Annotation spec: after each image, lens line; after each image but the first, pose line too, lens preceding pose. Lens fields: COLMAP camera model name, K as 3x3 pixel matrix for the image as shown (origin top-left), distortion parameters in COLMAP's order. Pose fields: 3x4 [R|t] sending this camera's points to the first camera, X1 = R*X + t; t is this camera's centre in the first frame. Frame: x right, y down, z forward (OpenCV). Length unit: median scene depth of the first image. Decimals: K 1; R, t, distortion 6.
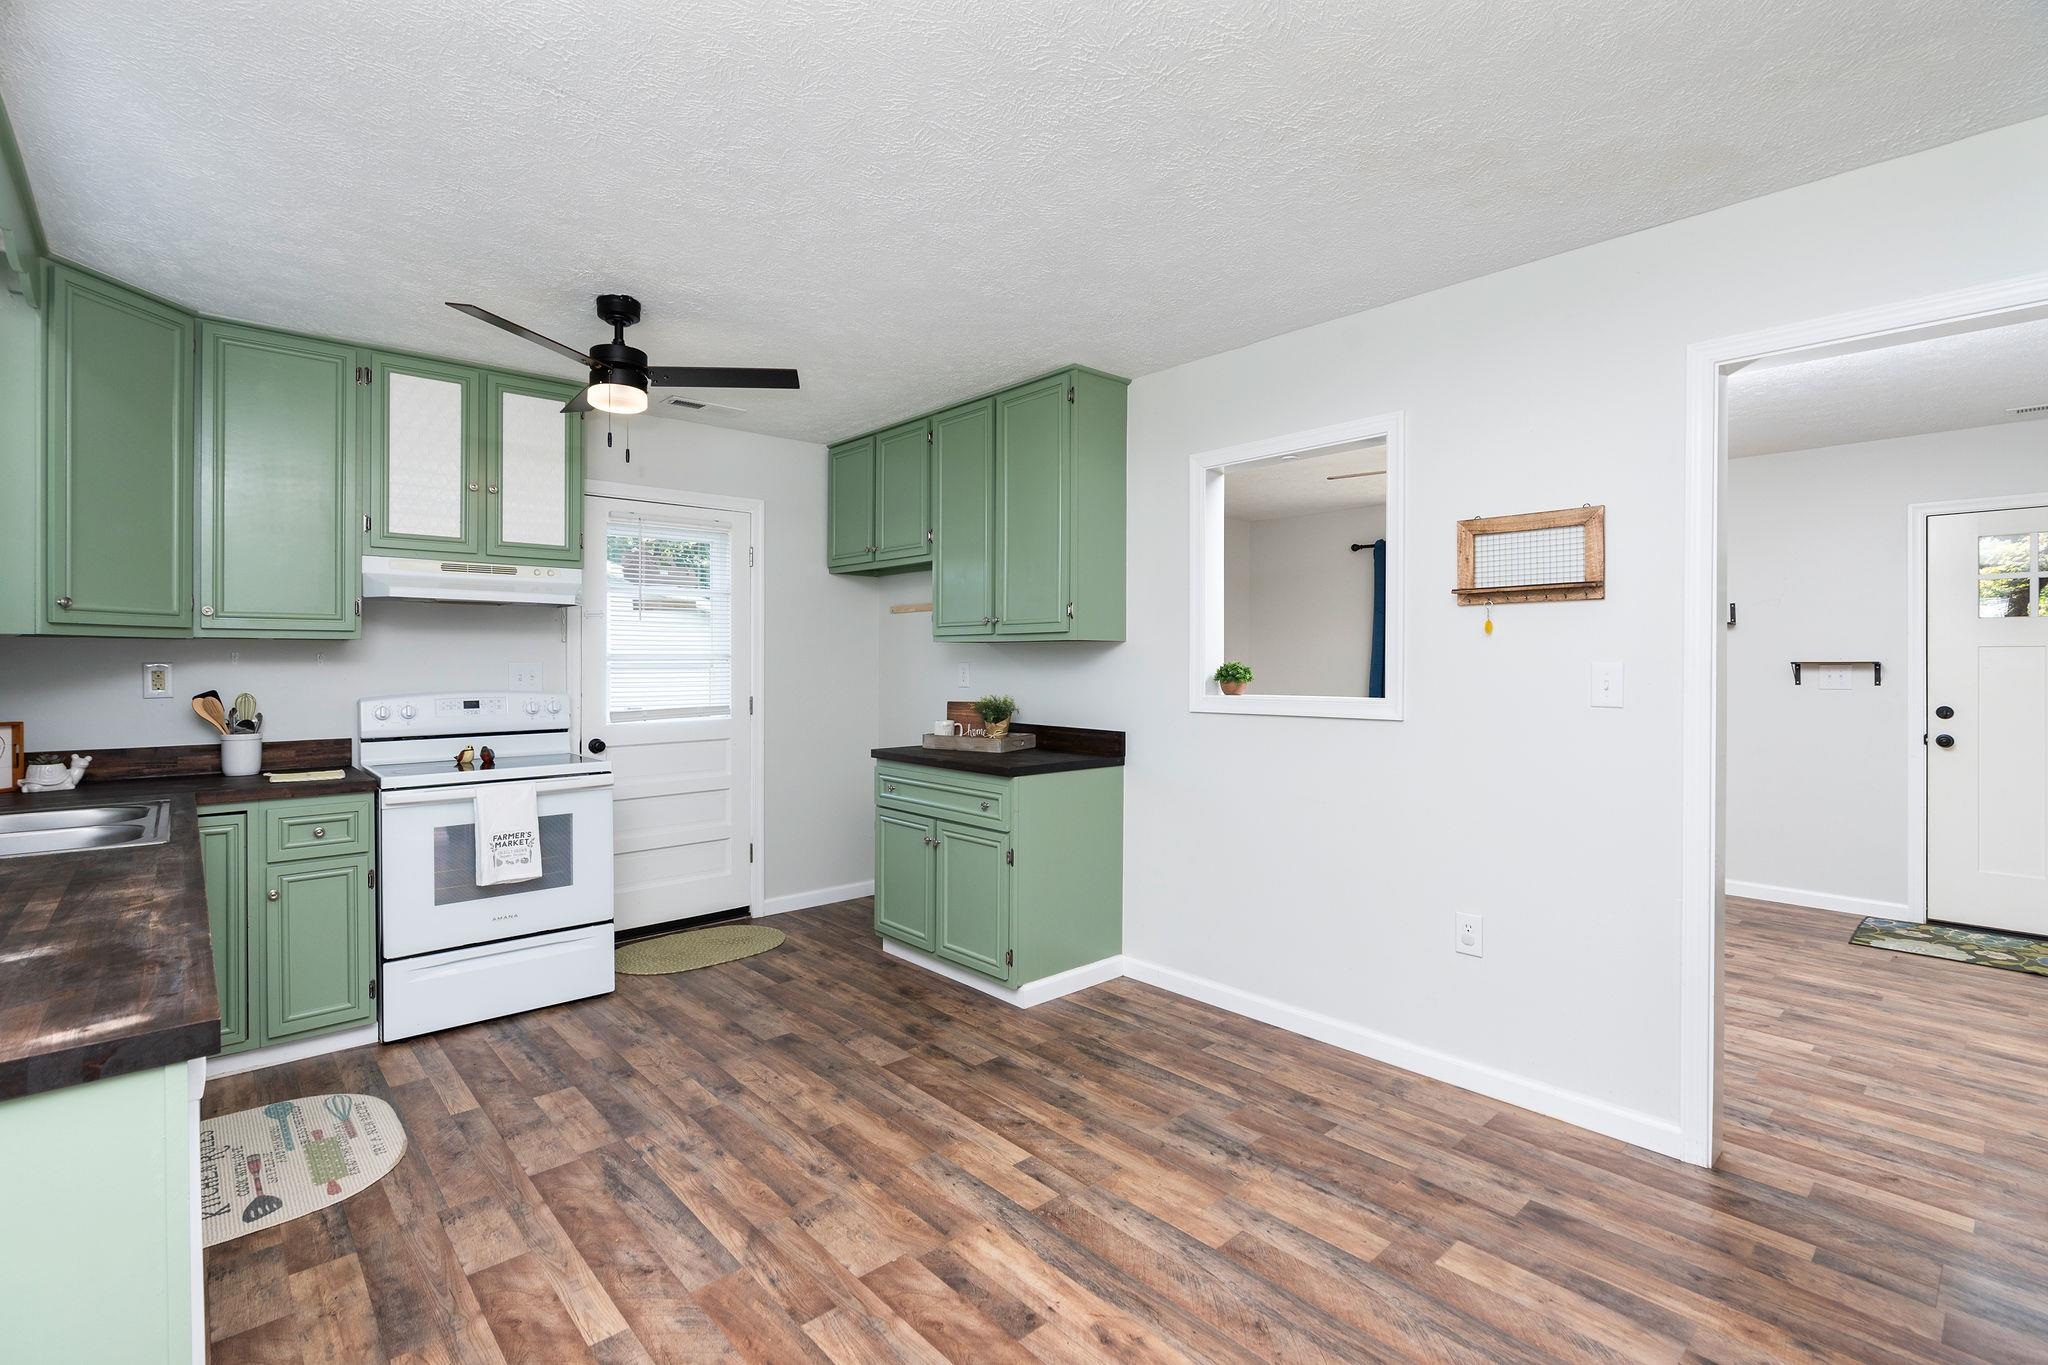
lens RADIAL K [[935.2, 0, 1014.1], [0, 935.2, 664.7], [0, 0, 1]] dist [-0.016912, 0.007016]
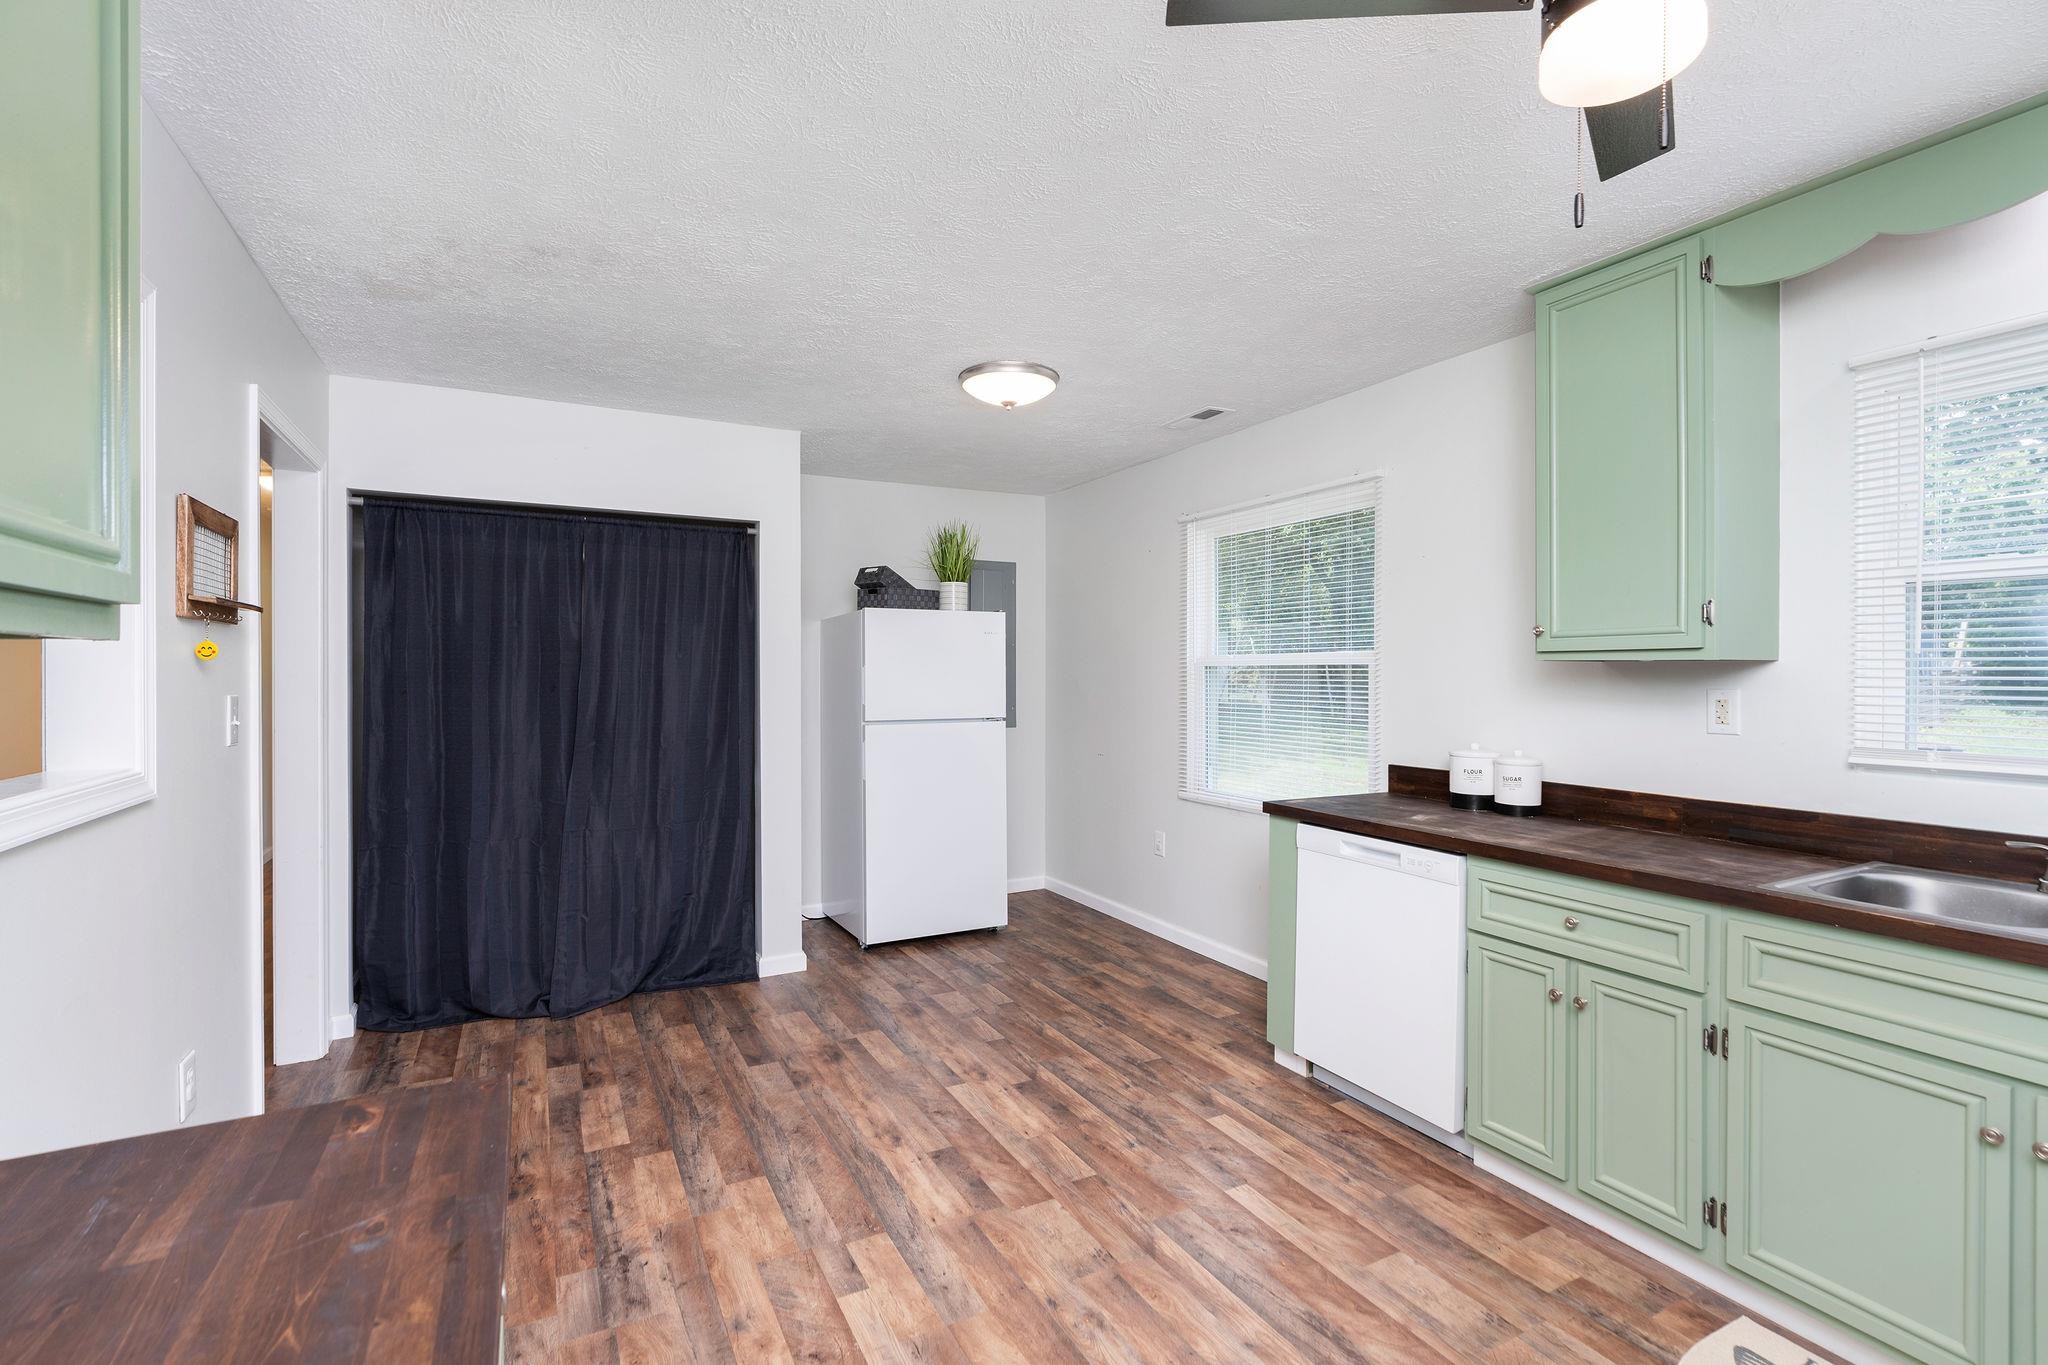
lens RADIAL K [[935.2, 0, 1014.1], [0, 935.2, 664.7], [0, 0, 1]] dist [-0.016912, 0.007016]
pose [[-0.969027, 0.002068, 0.246945, -0.308428], [0.001937, 0.999998, -0.000773, -0.029819], [-0.246946, -0.000271, -0.969029, 1.614588]]
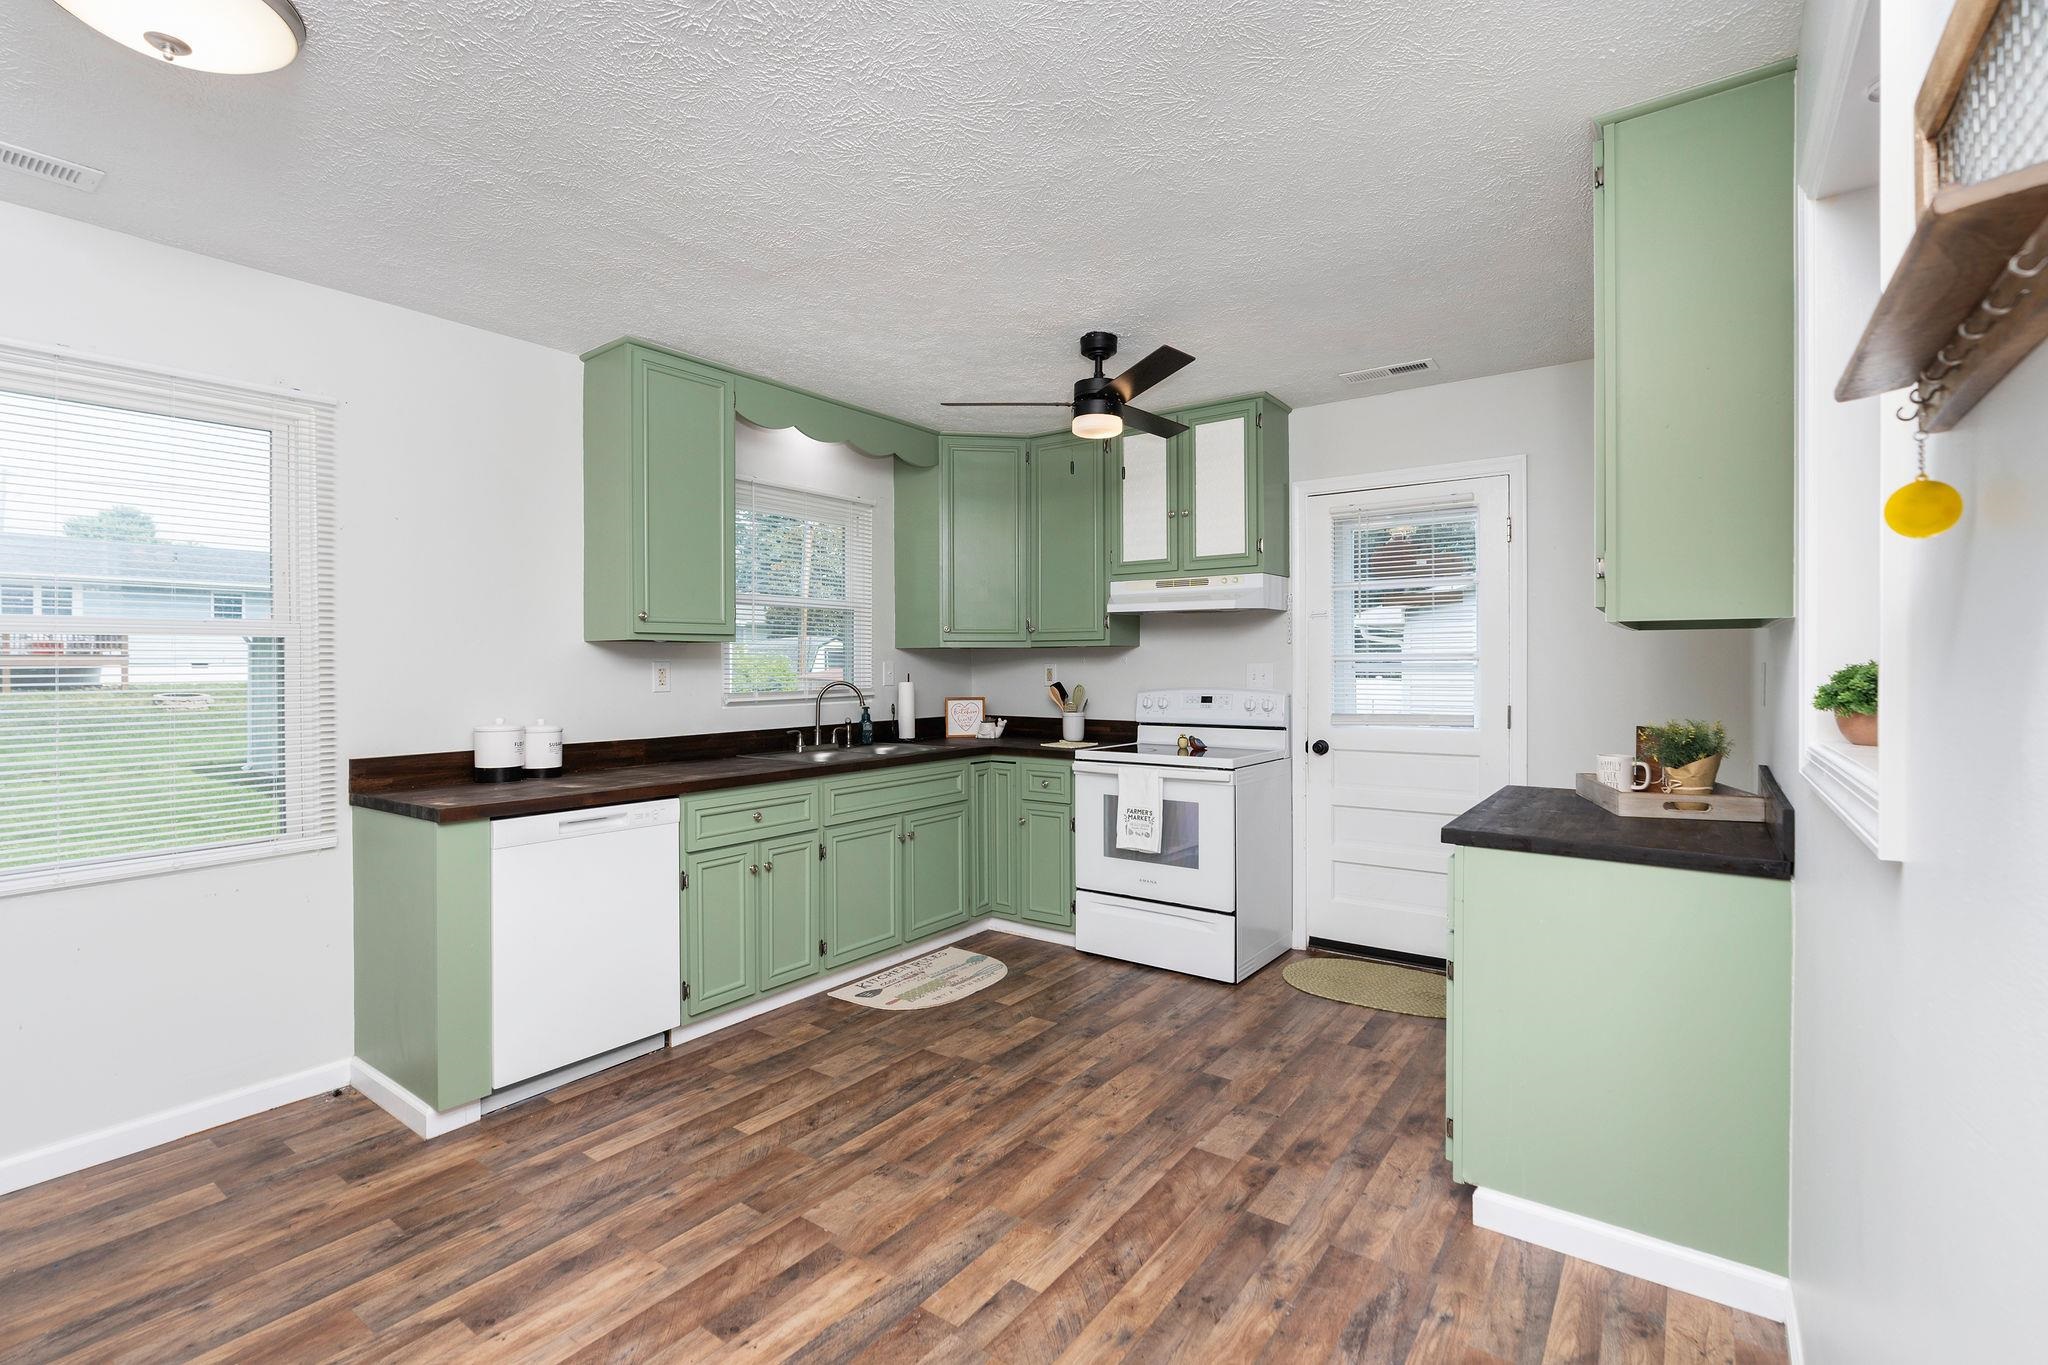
lens RADIAL K [[935.2, 0, 1014.1], [0, 935.2, 664.7], [0, 0, 1]] dist [-0.016912, 0.007016]
pose [[0.206042, 0.003521, -0.978537, 0.718334], [-0.001379, 0.999994, 0.003308, -0.005746], [0.978542, 0.000668, 0.206046, 0.749636]]
